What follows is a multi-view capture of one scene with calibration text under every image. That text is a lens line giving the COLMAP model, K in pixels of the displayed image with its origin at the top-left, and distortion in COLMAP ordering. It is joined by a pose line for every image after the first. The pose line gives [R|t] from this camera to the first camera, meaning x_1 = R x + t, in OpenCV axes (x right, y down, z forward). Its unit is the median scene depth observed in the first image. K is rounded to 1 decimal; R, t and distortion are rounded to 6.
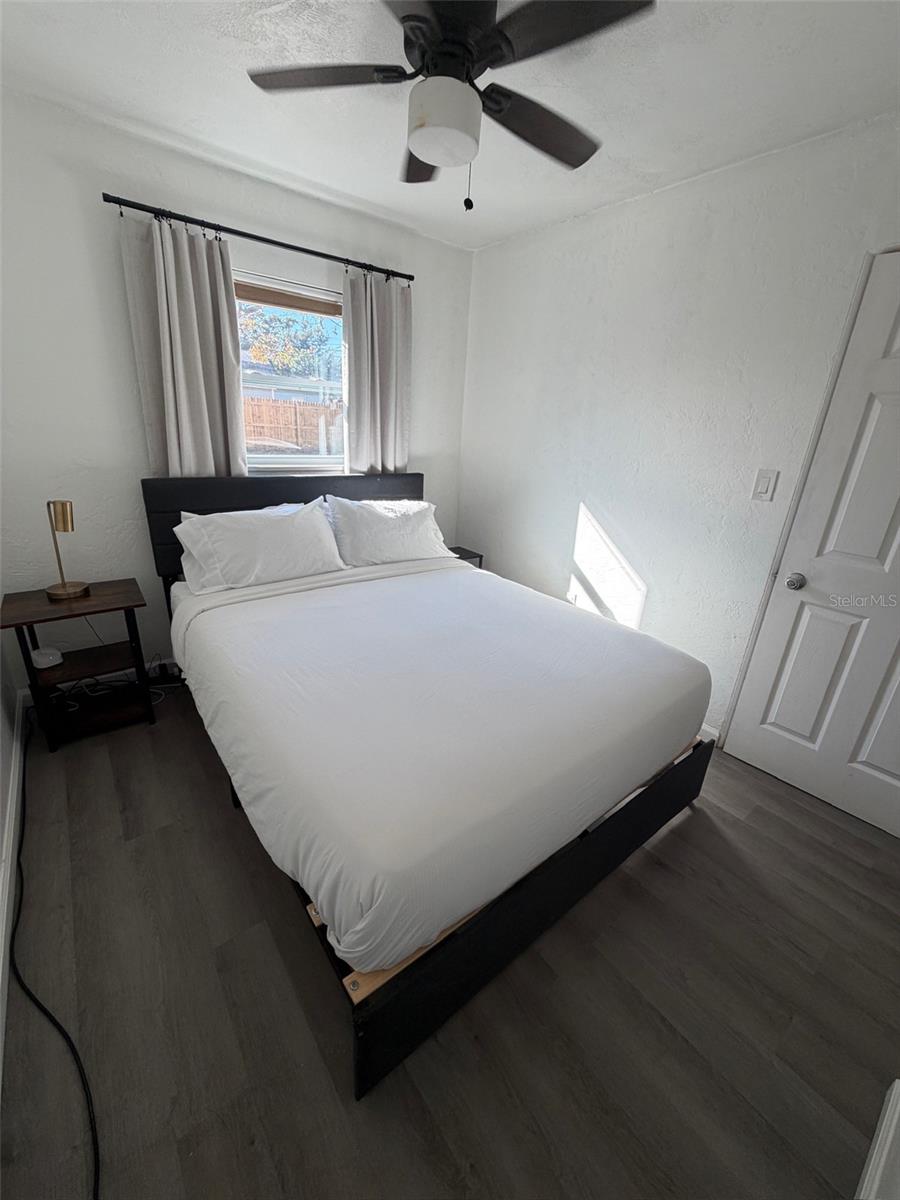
lens RADIAL K [[482.0, 0, 450.0], [0, 482.0, 601.5], [0, 0, 1]] dist [-0.000596, 0.000066]
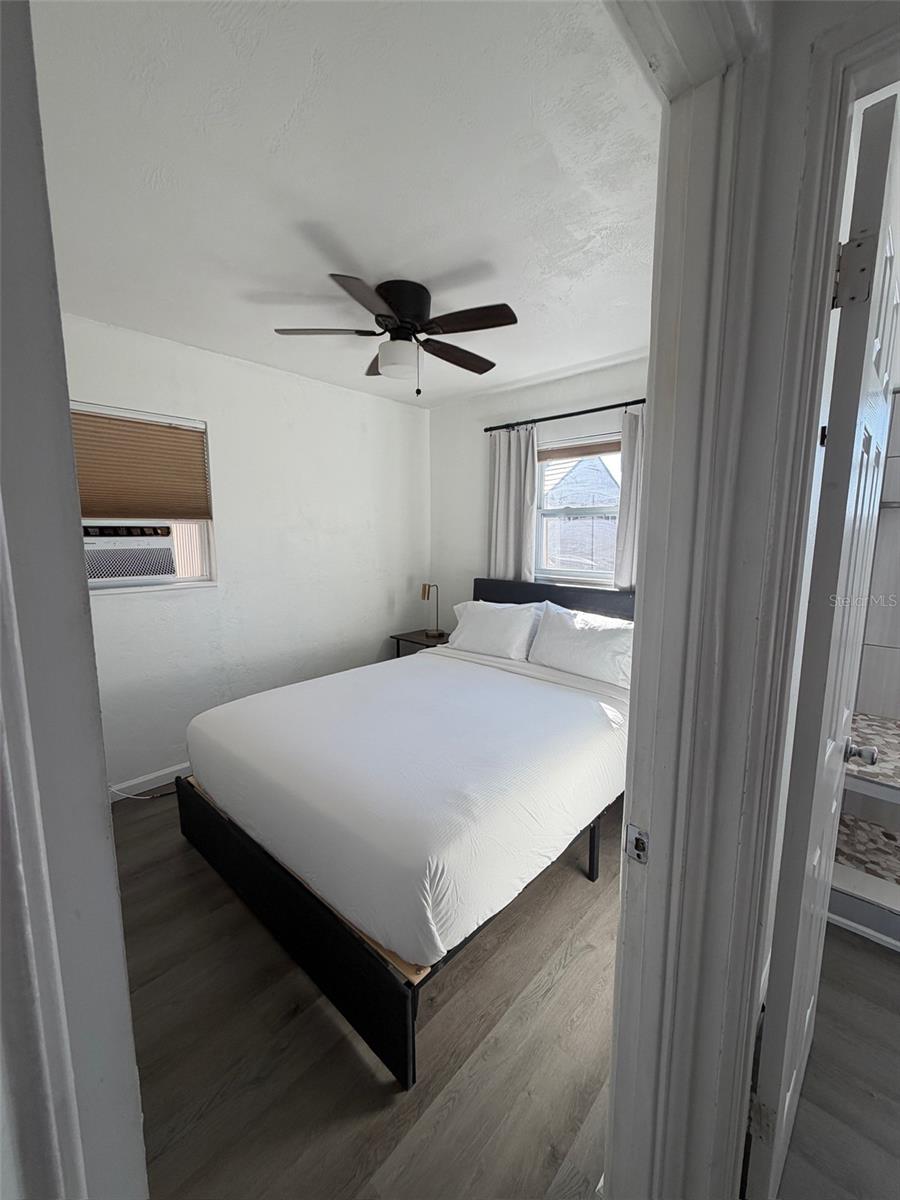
lens RADIAL K [[477.8, 0, 450.0], [0, 477.8, 600.0], [0, 0, 1]] dist [-0.000789, -0.000031]
pose [[0.156556, 0.081794, -0.984276, 0.902929], [-0.339086, 0.940444, 0.024218, -0.182790], [0.927637, 0.329963, 0.174968, 0.623099]]
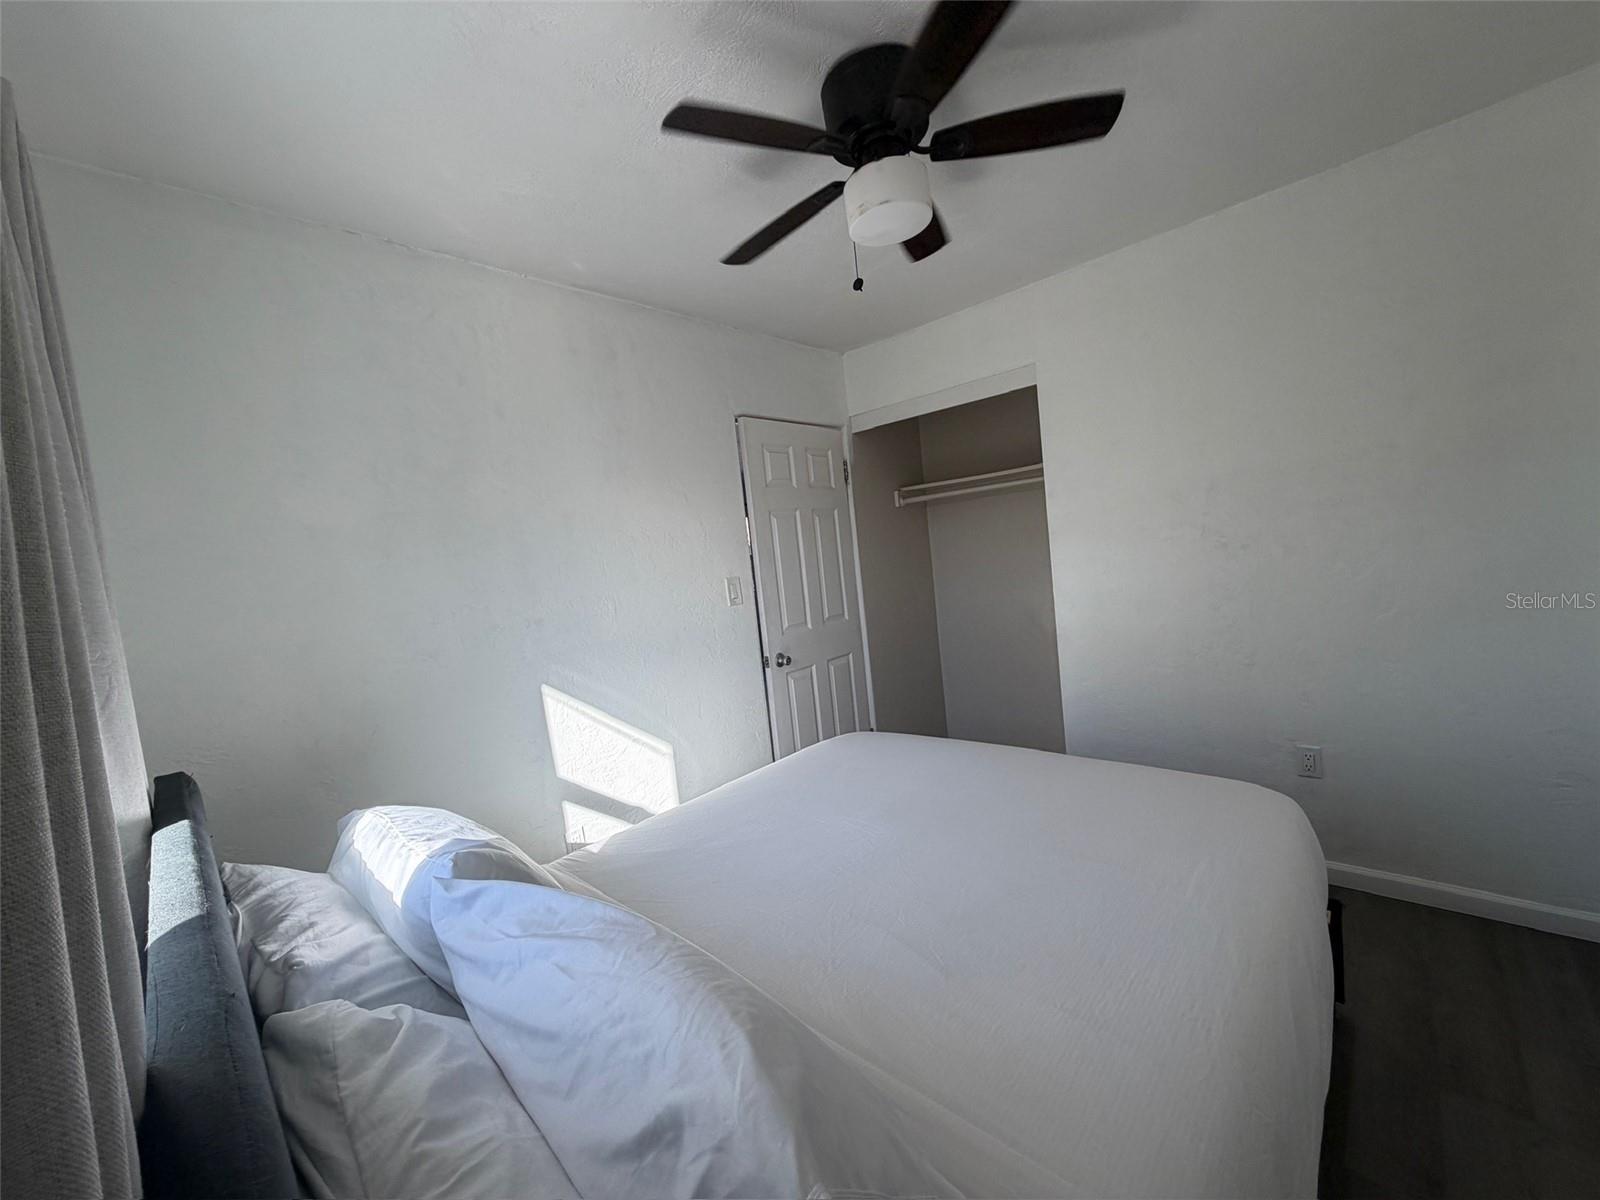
lens RADIAL K [[637.0, 0, 797.2], [0, 637.0, 603.1], [0, 0, 1]] dist [-0.000789, -0.000031]
pose [[-0.148352, -0.125202, 0.980977, -0.652162], [0.437038, 0.881532, 0.178602, -0.353806], [-0.887124, 0.455221, -0.076059, 0.861146]]
